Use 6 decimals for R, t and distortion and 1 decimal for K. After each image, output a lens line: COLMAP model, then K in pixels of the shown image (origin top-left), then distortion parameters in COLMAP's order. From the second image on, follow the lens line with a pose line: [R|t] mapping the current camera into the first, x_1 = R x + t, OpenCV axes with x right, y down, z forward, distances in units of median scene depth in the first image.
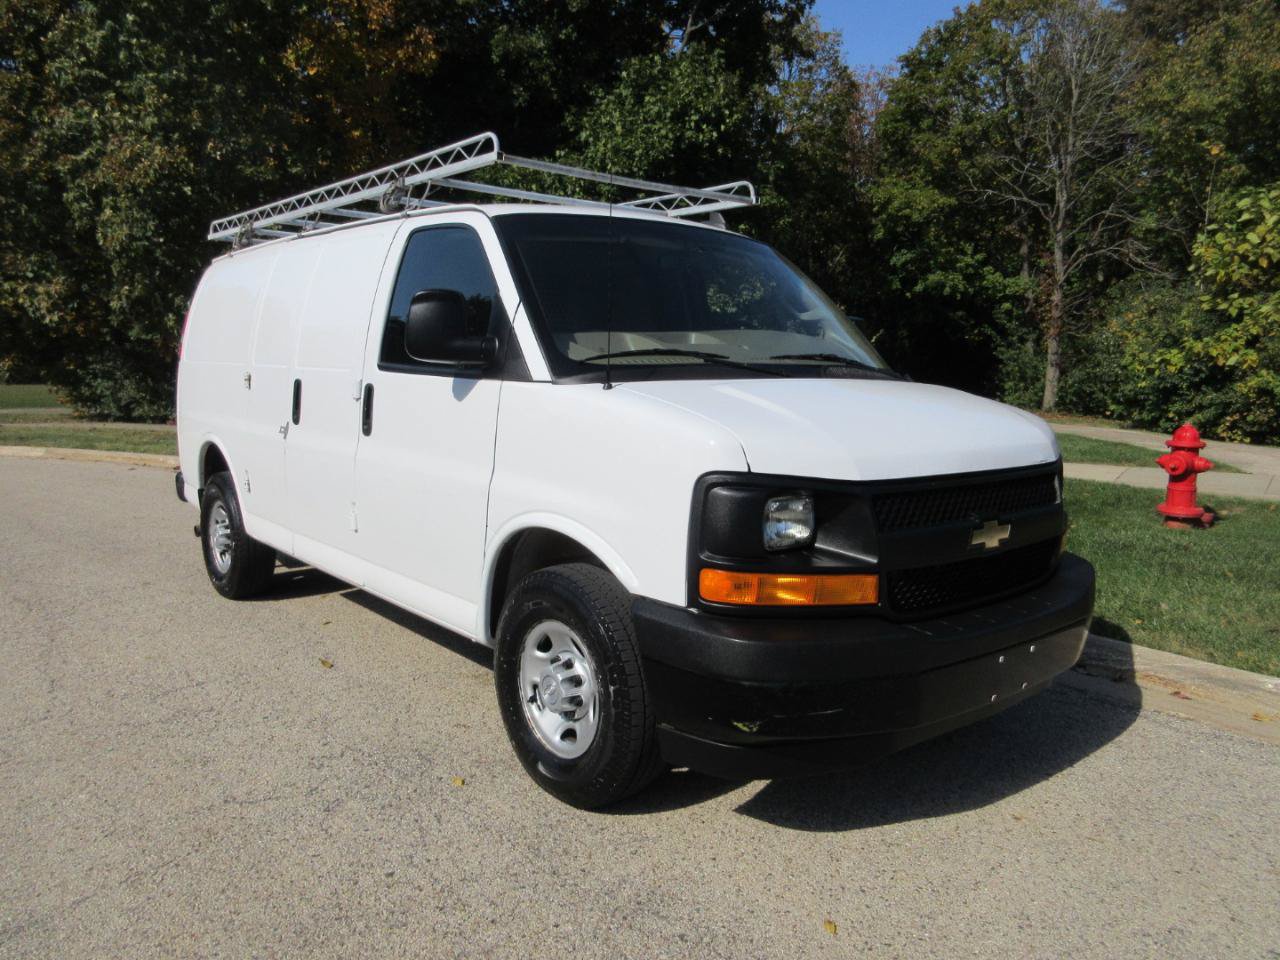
lens RADIAL K [[975.1, 0, 639.1], [0, 975.1, 453.0], [0, 0, 1]] dist [0.005702, 0.007995]
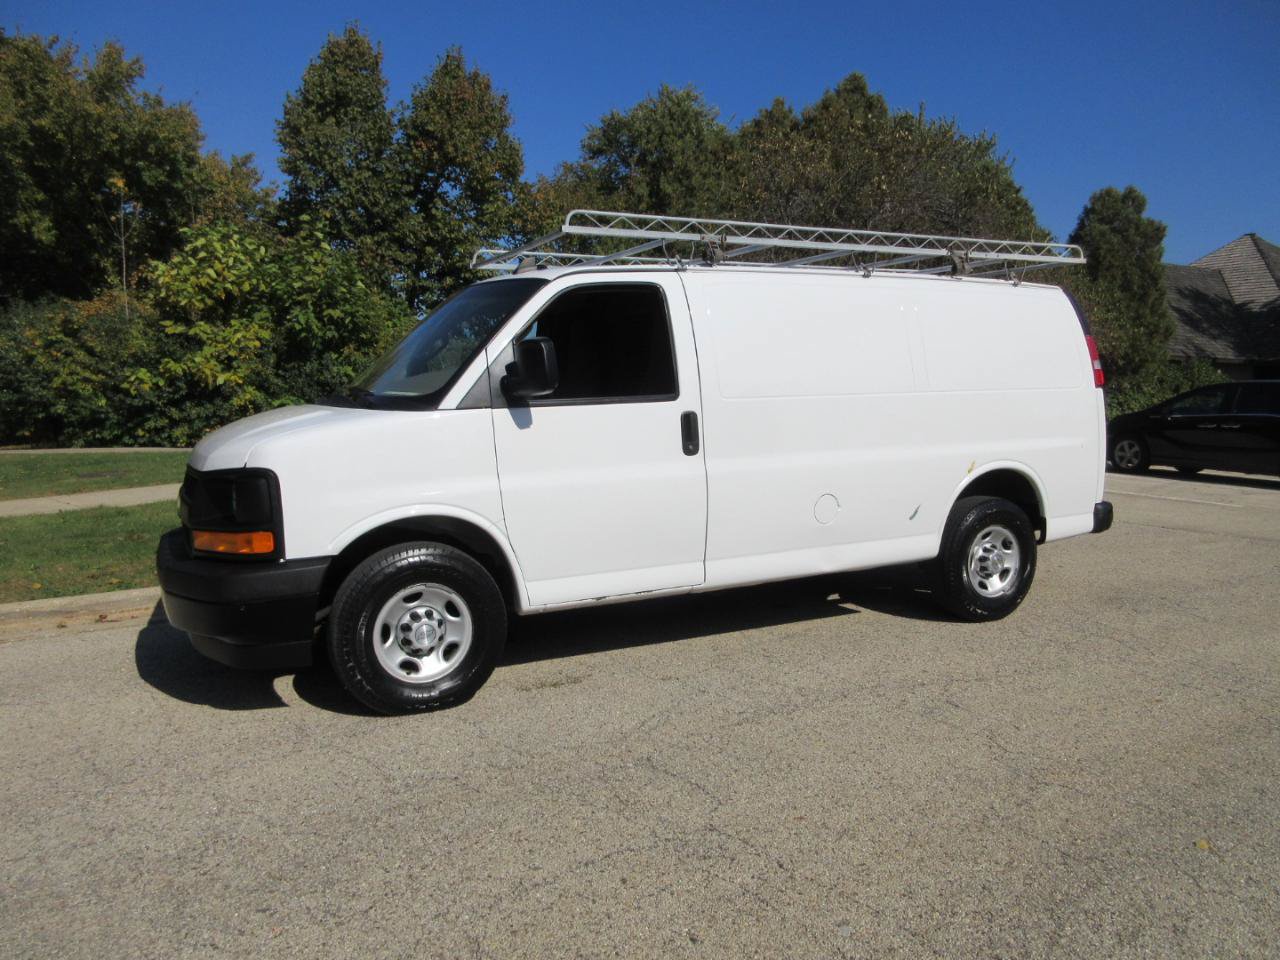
lens RADIAL K [[963.4, 0, 636.9], [0, 963.4, 476.2], [0, 0, 1]] dist [0.010489, -0.001826]
pose [[0.209722, -0.104610, 0.972149, -1.781707], [0.096927, 0.991587, 0.085792, -0.138700], [-0.972945, 0.076235, 0.218097, 1.226793]]
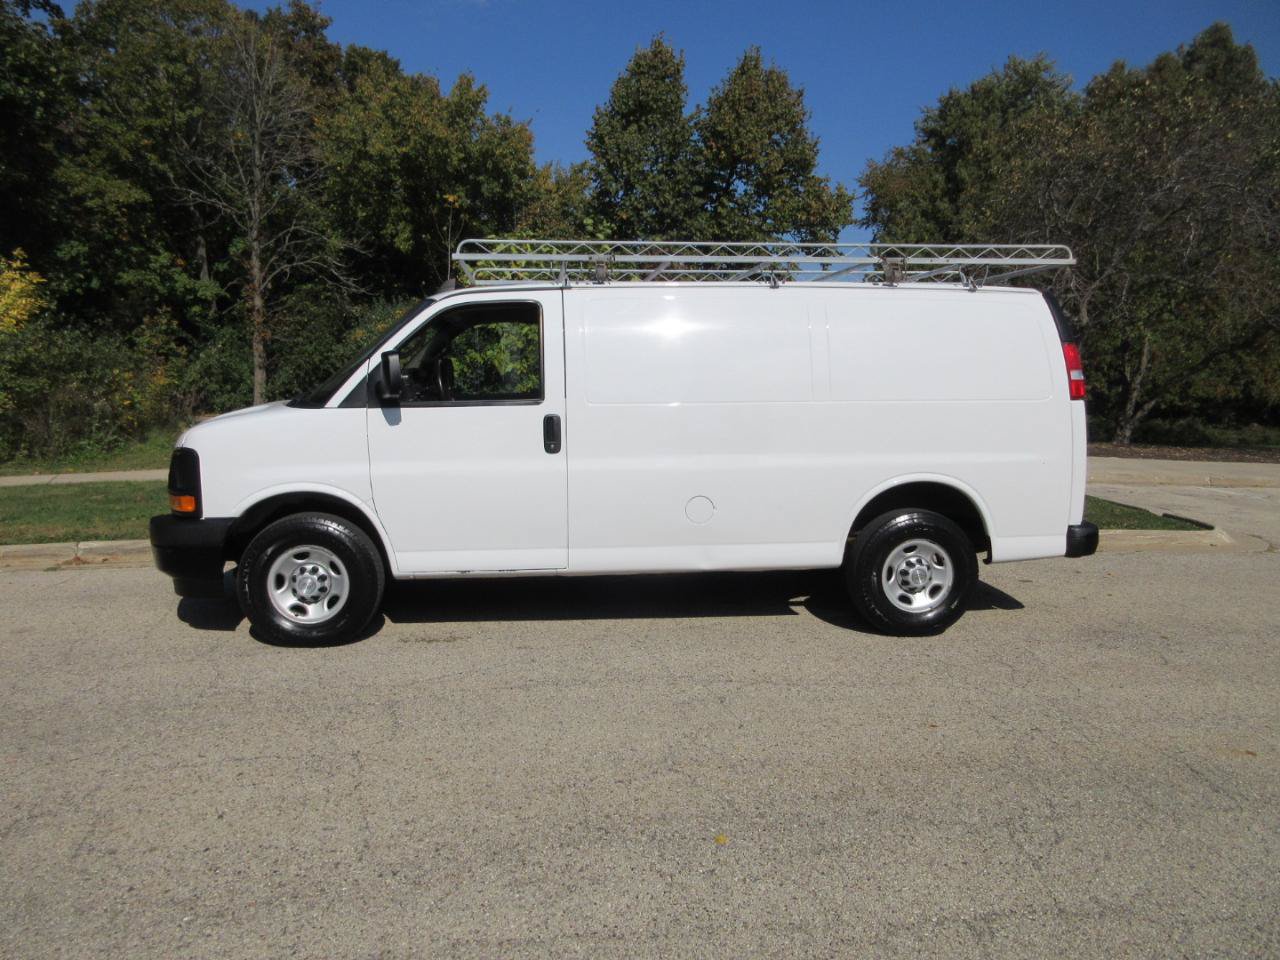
lens RADIAL K [[963.4, 0, 636.9], [0, 963.4, 476.2], [0, 0, 1]] dist [0.010489, -0.001826]
pose [[0.553557, -0.093501, 0.827546, -1.664526], [0.068620, 0.995420, 0.066567, -0.106709], [-0.829980, 0.019938, 0.557437, 0.604709]]
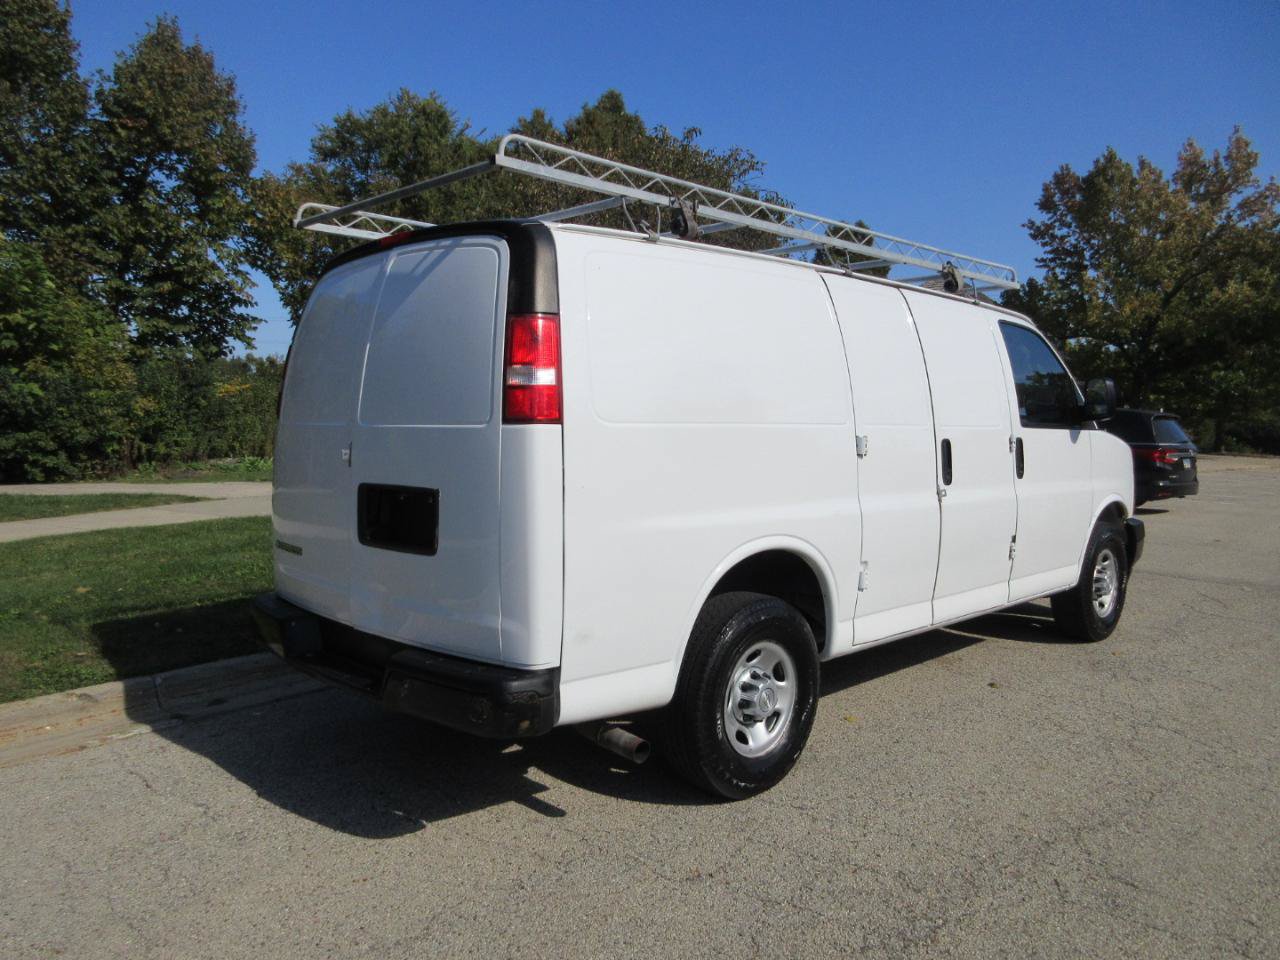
lens RADIAL K [[969.0, 0, 638.2], [0, 969.0, 471.8], [0, 0, 1]] dist [-0.002478, 0.021529]
pose [[-0.066870, -0.079689, 0.994574, -1.403464], [0.092299, 0.992037, 0.085691, -0.168661], [-0.993483, 0.097529, -0.058982, 1.504429]]
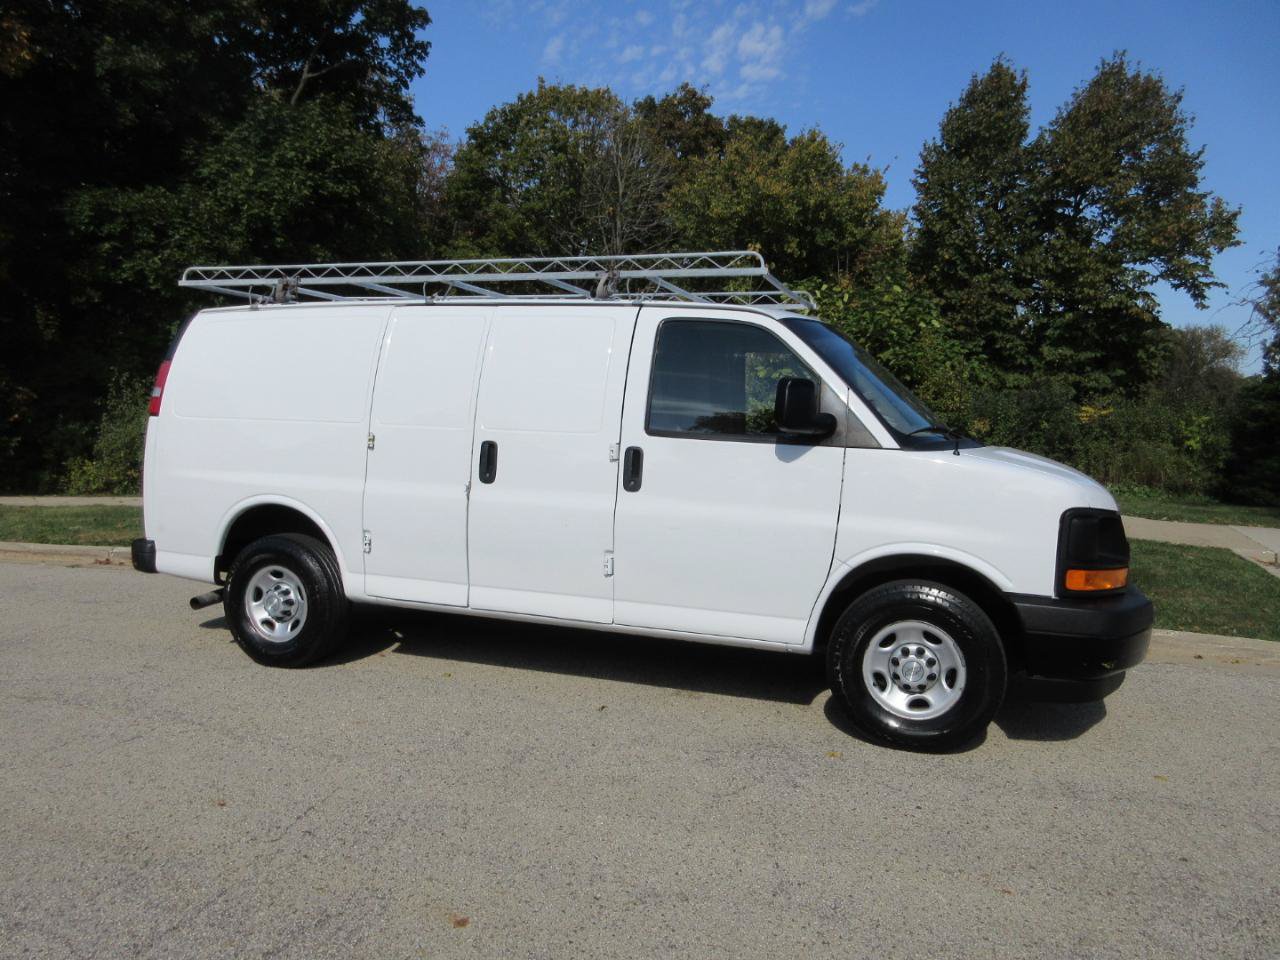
lens RADIAL K [[969.0, 0, 638.2], [0, 969.0, 471.8], [0, 0, 1]] dist [-0.002478, 0.021529]
pose [[0.870482, -0.017602, 0.491886, -0.790267], [0.032223, 0.999254, -0.021267, -0.017279], [-0.491144, 0.034362, 0.870400, -0.010712]]
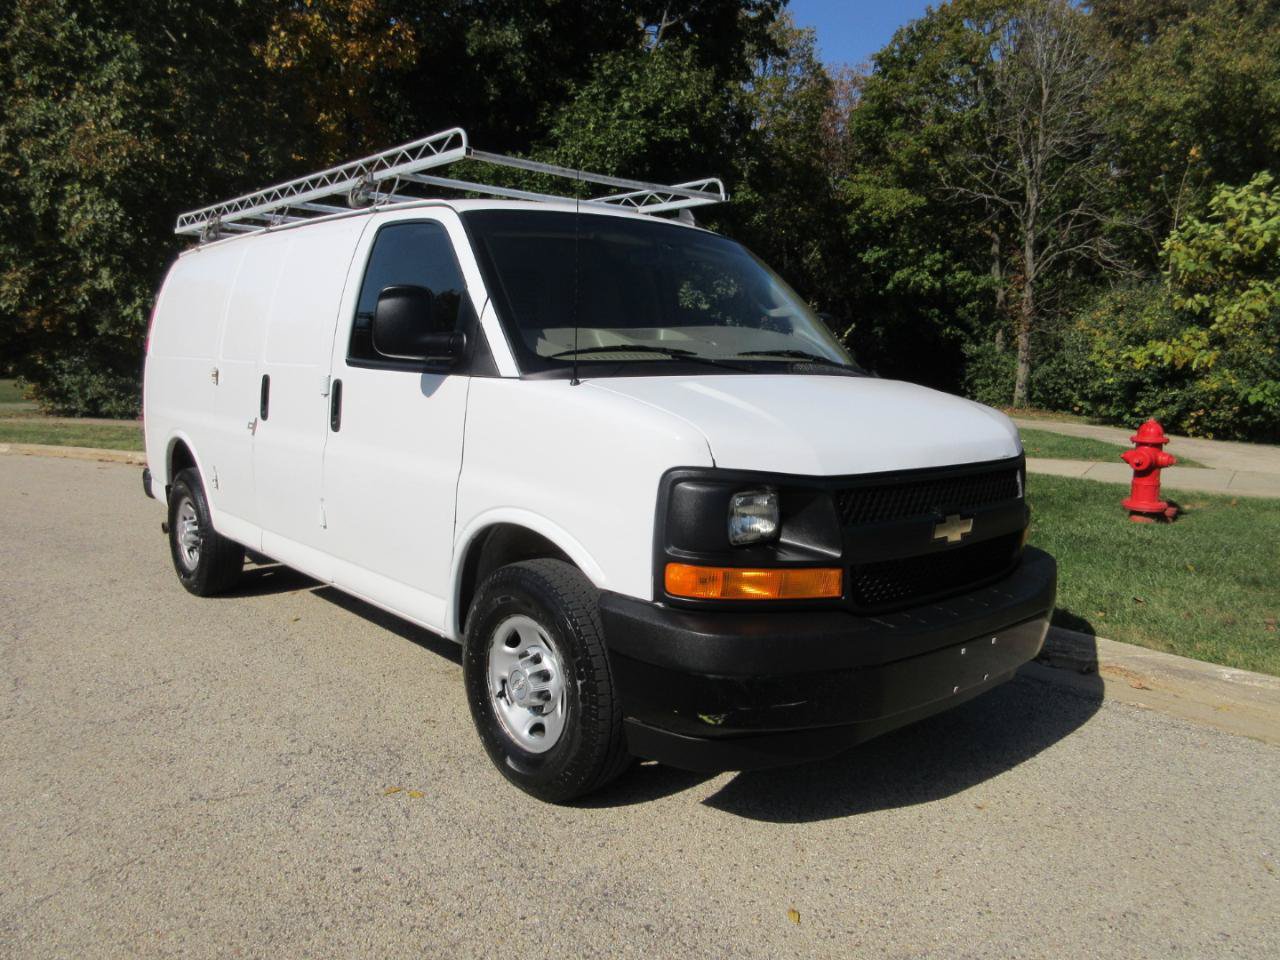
lens RADIAL K [[975.1, 0, 639.1], [0, 975.1, 453.0], [0, 0, 1]] dist [0.005702, 0.007995]
pose [[0.999684, -0.000664, 0.025131, 0.005786], [0.000563, 0.999992, 0.004044, 0.000410], [-0.025133, -0.004029, 0.999676, -0.004286]]
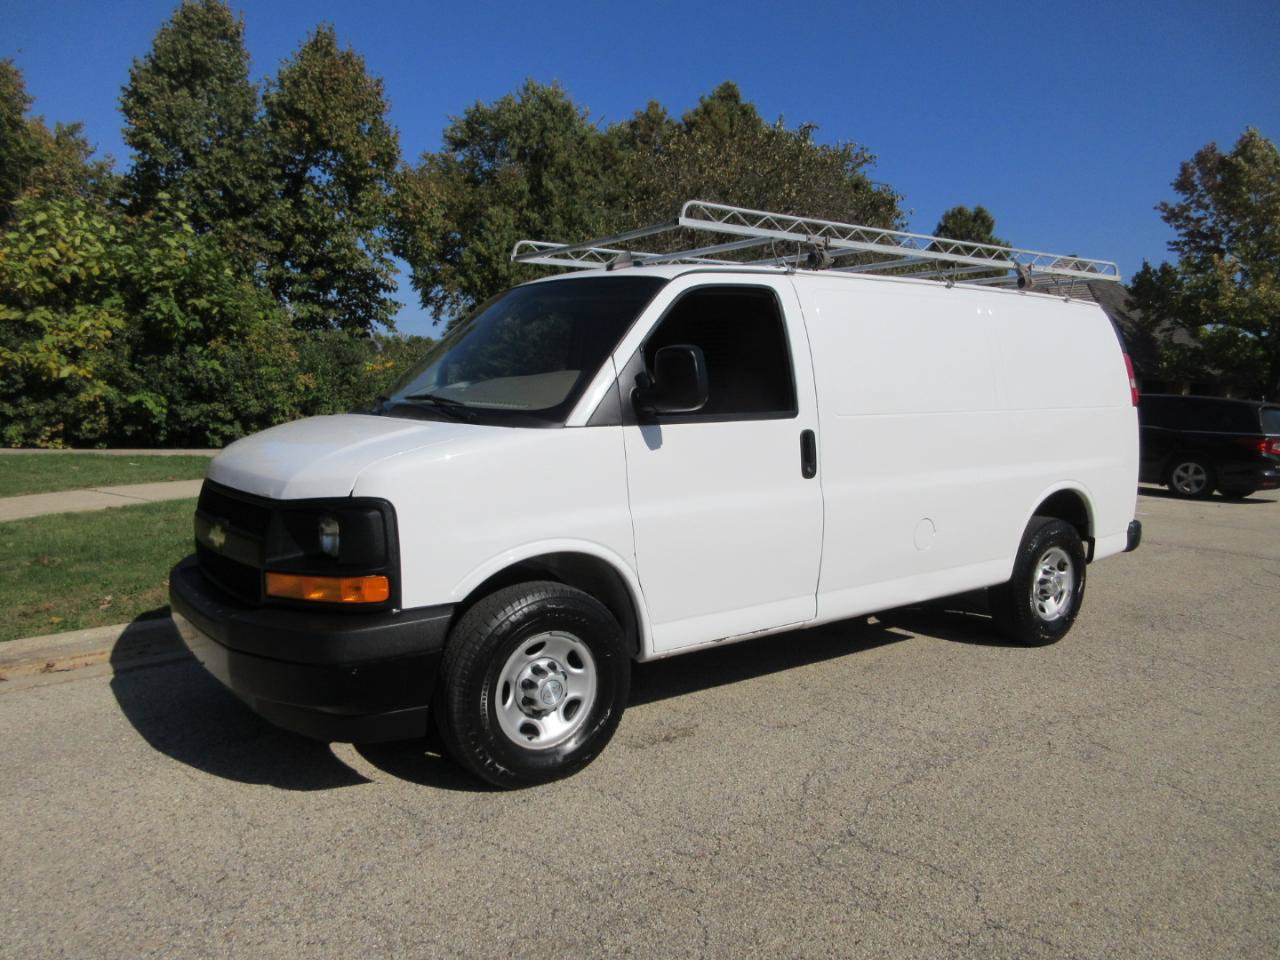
lens RADIAL K [[969.0, 0, 638.2], [0, 969.0, 471.8], [0, 0, 1]] dist [-0.002478, 0.021529]
pose [[0.047764, -0.099057, 0.993935, -1.700340], [0.078563, 0.992360, 0.095124, -0.177638], [-0.995764, 0.073543, 0.055181, 1.525094]]
